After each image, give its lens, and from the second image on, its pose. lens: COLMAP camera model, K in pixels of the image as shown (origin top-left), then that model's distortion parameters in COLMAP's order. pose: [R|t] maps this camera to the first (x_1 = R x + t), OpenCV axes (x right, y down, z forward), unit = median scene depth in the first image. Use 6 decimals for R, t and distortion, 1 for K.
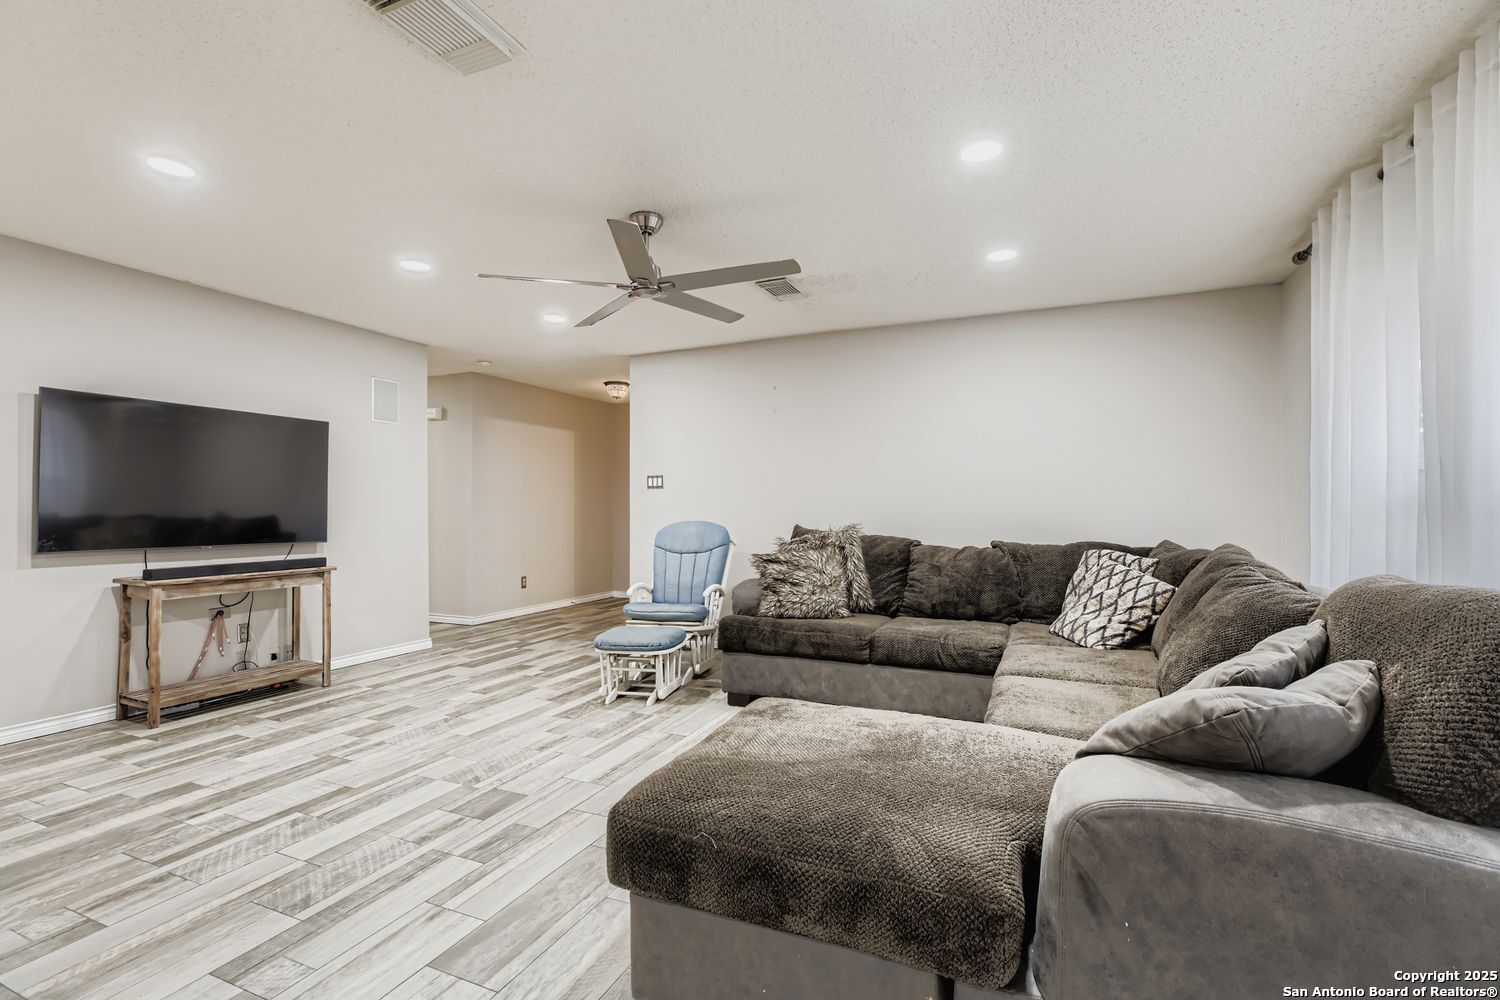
lens RADIAL K [[679.6, 0, 756.3], [0, 679.6, 502.8], [0, 0, 1]] dist [-0.003655, -0.000048]
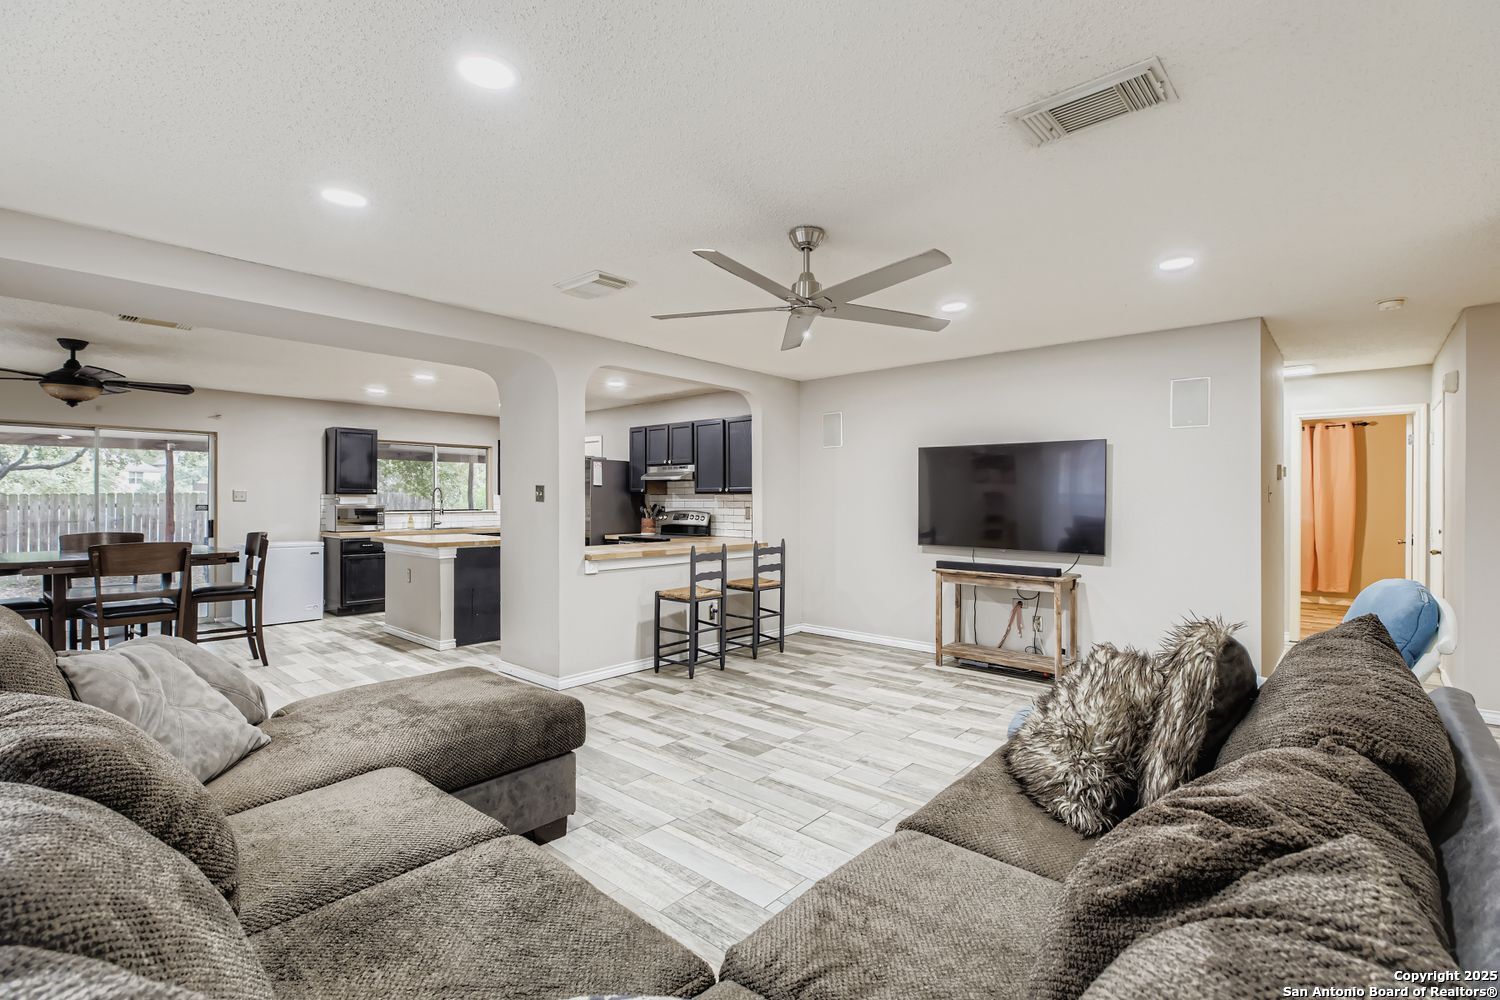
lens RADIAL K [[679.6, 0, 756.3], [0, 679.6, 502.8], [0, 0, 1]] dist [-0.003655, -0.000048]
pose [[-0.301182, 0.007615, -0.953536, 0.747050], [0.001388, 0.999971, 0.007547, -0.047696], [0.953566, 0.000950, -0.301184, 1.182212]]
